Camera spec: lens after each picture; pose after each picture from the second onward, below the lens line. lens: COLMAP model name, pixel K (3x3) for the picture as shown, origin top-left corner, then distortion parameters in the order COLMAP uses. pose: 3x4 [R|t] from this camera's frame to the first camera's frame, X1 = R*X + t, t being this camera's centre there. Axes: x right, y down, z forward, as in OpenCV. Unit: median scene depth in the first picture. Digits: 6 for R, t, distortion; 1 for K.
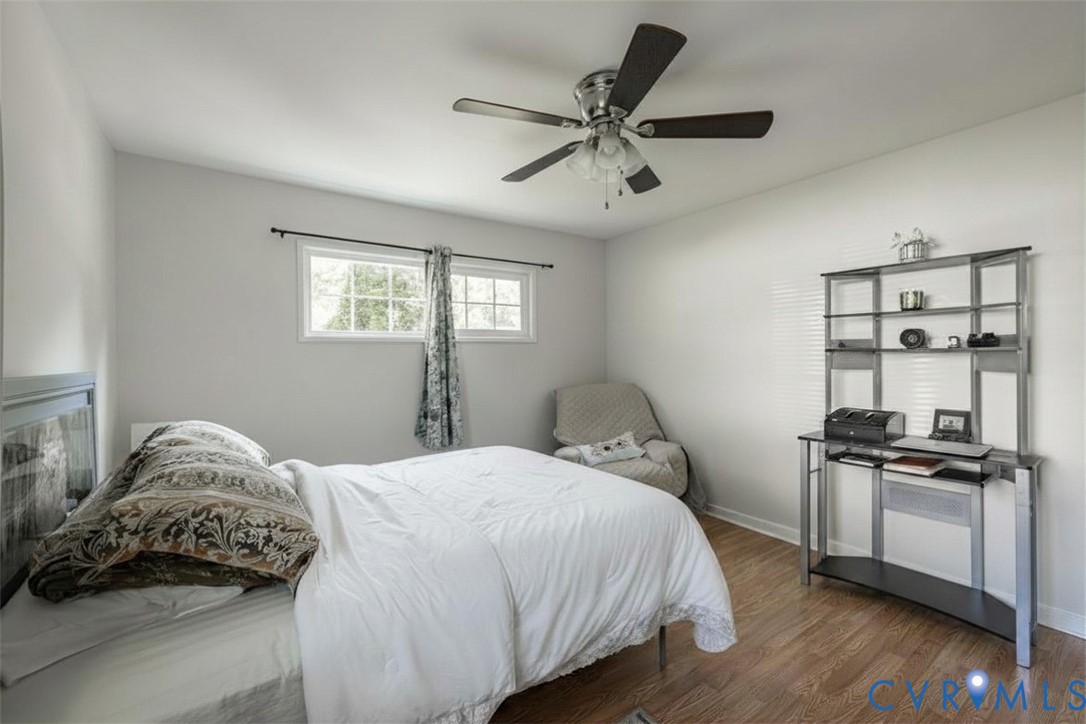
lens RADIAL K [[453.9, 0, 542.1], [0, 453.9, 356.7], [0, 0, 1]] dist [-0.000684, -0.000971]
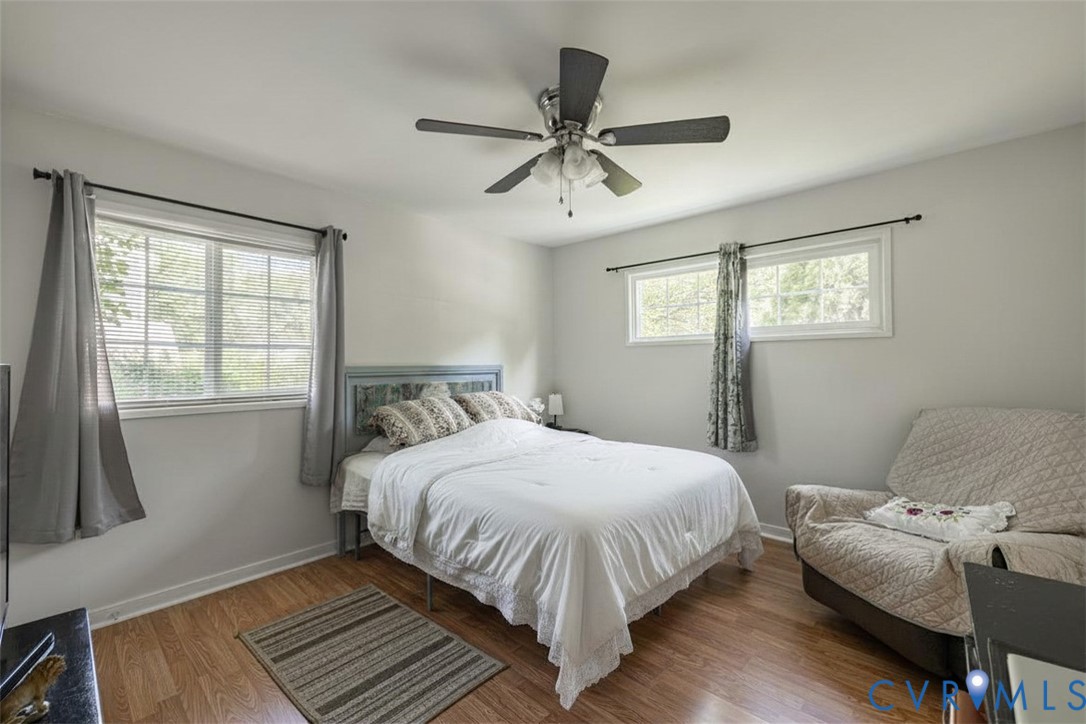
lens RADIAL K [[453.9, 0, 542.1], [0, 453.9, 356.7], [0, 0, 1]] dist [-0.000684, -0.000971]
pose [[0.217647, 0.001310, -0.976027, 0.650435], [0.001438, 0.999998, 0.001662, -0.003962], [0.976027, -0.001766, 0.217644, 0.408738]]
